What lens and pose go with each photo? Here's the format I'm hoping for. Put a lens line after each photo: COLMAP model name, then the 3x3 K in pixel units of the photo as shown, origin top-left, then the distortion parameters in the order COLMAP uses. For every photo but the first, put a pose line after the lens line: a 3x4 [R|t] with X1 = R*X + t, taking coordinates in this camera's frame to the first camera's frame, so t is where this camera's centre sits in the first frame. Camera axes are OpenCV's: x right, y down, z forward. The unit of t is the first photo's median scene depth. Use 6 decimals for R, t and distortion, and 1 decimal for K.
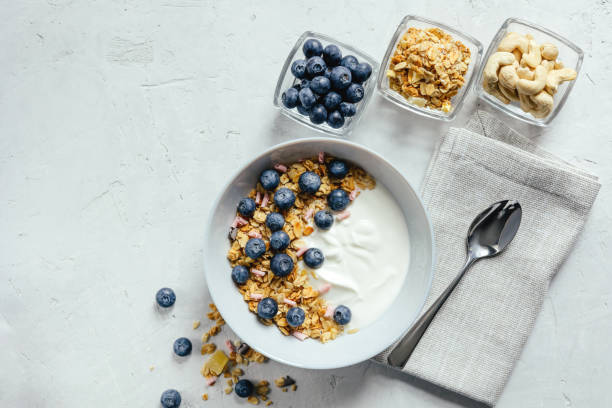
lens RADIAL K [[1012.7, 0, 306.0], [0, 1012.7, 204.0], [0, 0, 1]] dist [0.011767, 0.054899]
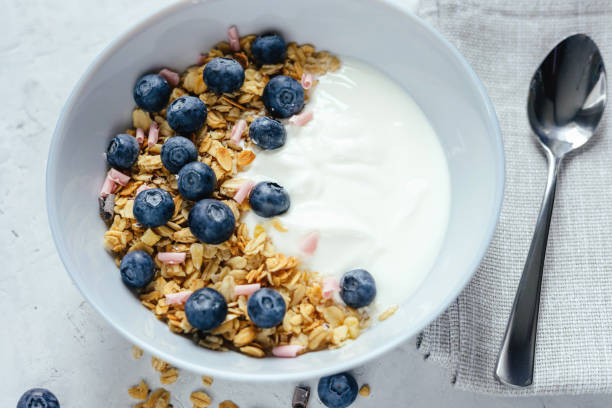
lens RADIAL K [[1012.7, 0, 306.0], [0, 1012.7, 204.0], [0, 0, 1]] dist [0.011767, 0.054899]
pose [[0.957321, -0.247809, 0.148751, -0.051855], [0.288956, 0.831978, -0.473621, 0.304197], [-0.006390, 0.496390, 0.868076, 0.551885]]
